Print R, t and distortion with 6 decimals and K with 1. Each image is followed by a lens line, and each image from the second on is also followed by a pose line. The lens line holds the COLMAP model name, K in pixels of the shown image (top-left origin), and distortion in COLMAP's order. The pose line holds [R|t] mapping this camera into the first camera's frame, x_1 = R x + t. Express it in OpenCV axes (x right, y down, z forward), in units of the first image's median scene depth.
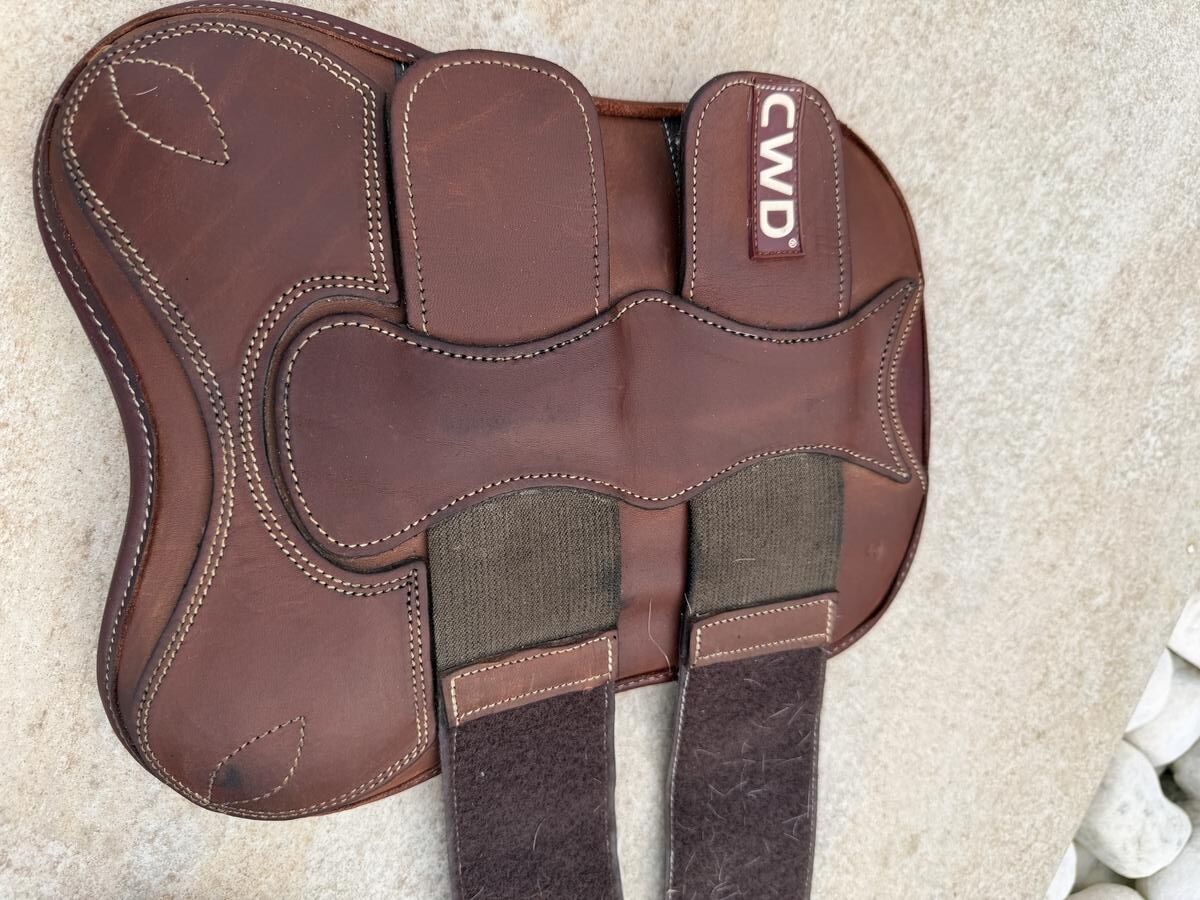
lens RADIAL K [[876.7, 0, 596.5], [0, 876.7, 450.8], [0, 0, 1]] dist [-0.007256, -0.008165]
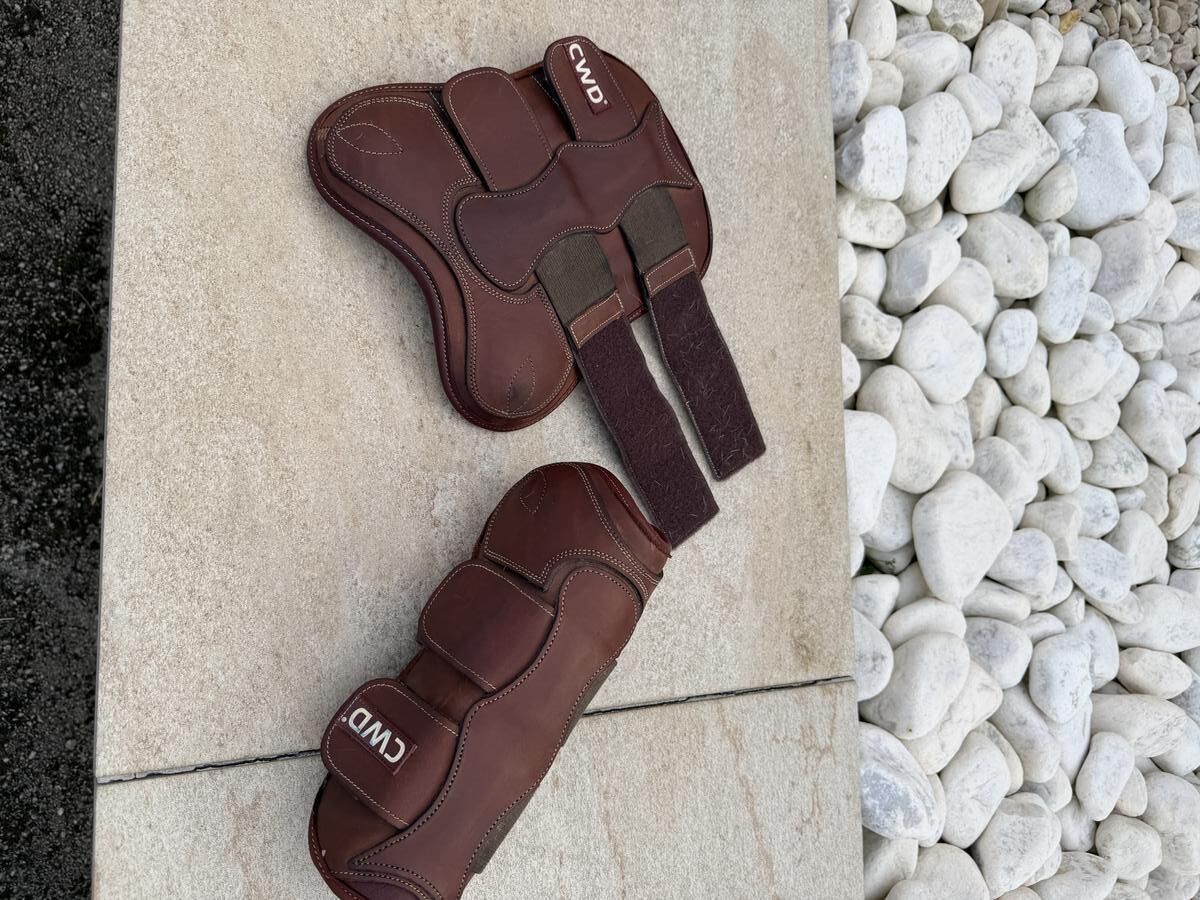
lens RADIAL K [[876.7, 0, 596.5], [0, 876.7, 450.8], [0, 0, 1]] dist [-0.007256, -0.008165]
pose [[0.860443, -0.466571, 0.204814, -0.551125], [0.462364, 0.883845, 0.070983, 0.315055], [-0.214143, 0.033622, 0.976224, -0.956751]]
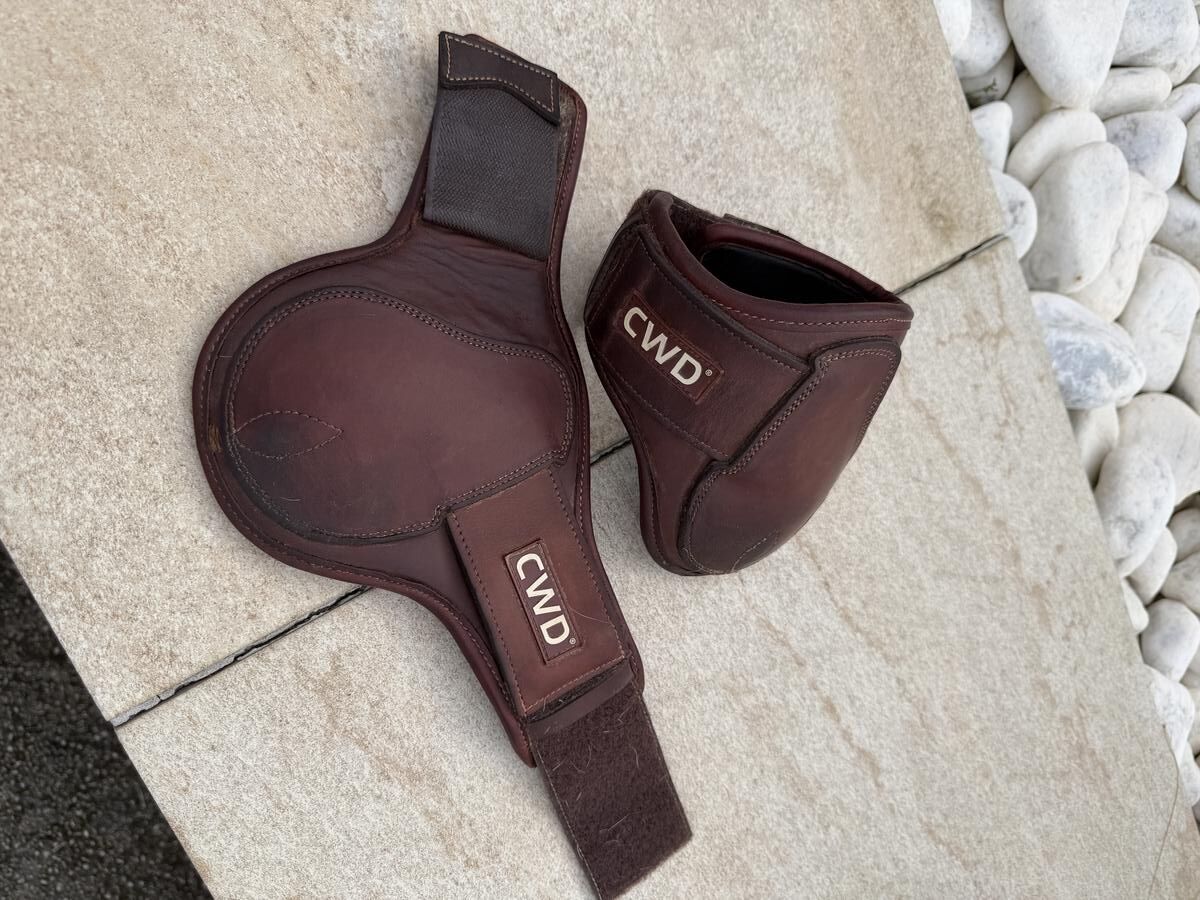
lens RADIAL K [[878.4, 0, 601.7], [0, 878.4, 453.6], [0, 0, 1]] dist [-0.021296, 0.001367]
pose [[0.613097, -0.789967, 0.008030, -0.626515], [0.757912, 0.591027, 0.276146, 0.475472], [-0.222892, -0.163218, 0.961082, -0.431032]]
